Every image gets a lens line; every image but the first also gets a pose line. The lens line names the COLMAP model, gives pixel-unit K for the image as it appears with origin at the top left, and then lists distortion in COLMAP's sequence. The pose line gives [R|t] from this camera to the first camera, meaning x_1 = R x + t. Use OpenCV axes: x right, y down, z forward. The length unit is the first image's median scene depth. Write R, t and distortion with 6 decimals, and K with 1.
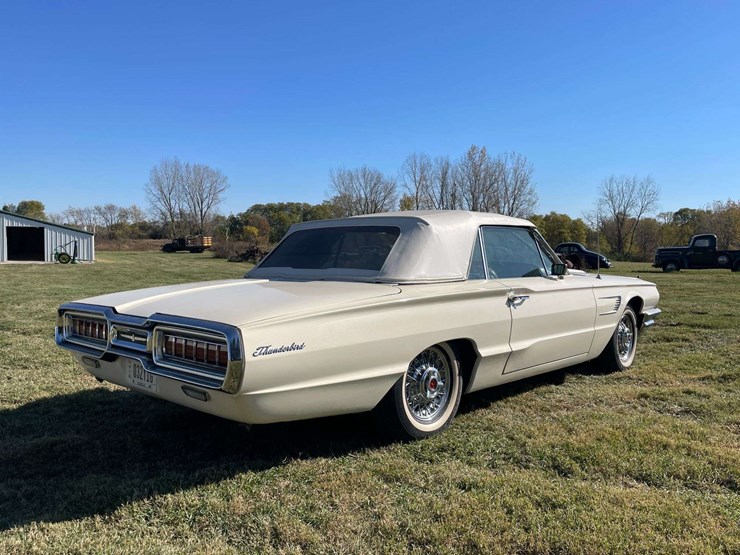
lens RADIAL K [[584.1, 0, 370.0], [0, 584.1, 277.5], [0, 0, 1]] dist [0.078729, -0.094528]
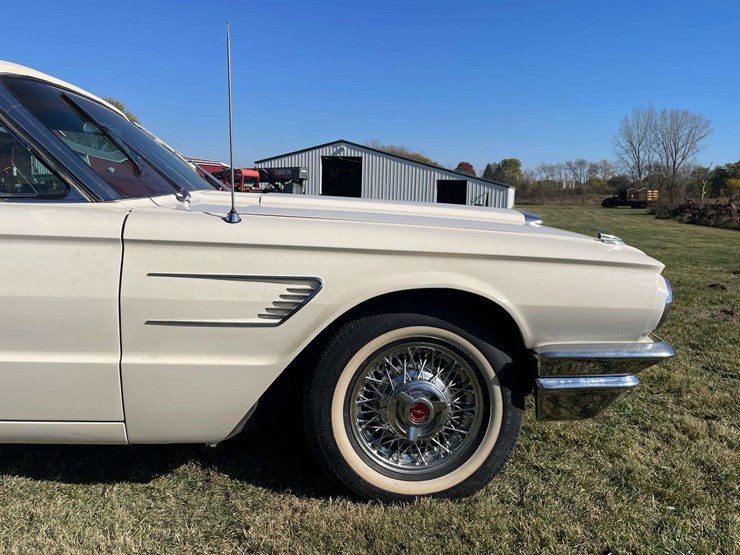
lens RADIAL K [[607.9, 0, 370.0], [0, 607.9, 277.5], [0, 0, 1]] dist [0.077546, -0.083632]
pose [[0.754560, 0.097436, -0.648958, 0.871474], [-0.051334, 0.994649, 0.089652, -0.002206], [0.654221, -0.034334, 0.755524, 0.997830]]
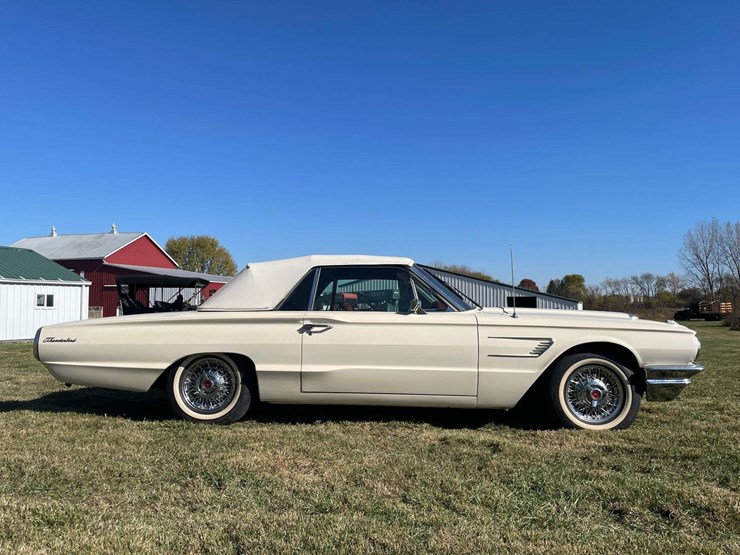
lens RADIAL K [[584.1, 0, 370.0], [0, 584.1, 277.5], [0, 0, 1]] dist [0.078729, -0.094528]
pose [[0.674914, -0.053167, -0.735978, 1.150317], [-0.032137, 0.994337, -0.101301, 0.050936], [0.737196, 0.092021, 0.669384, 0.286961]]
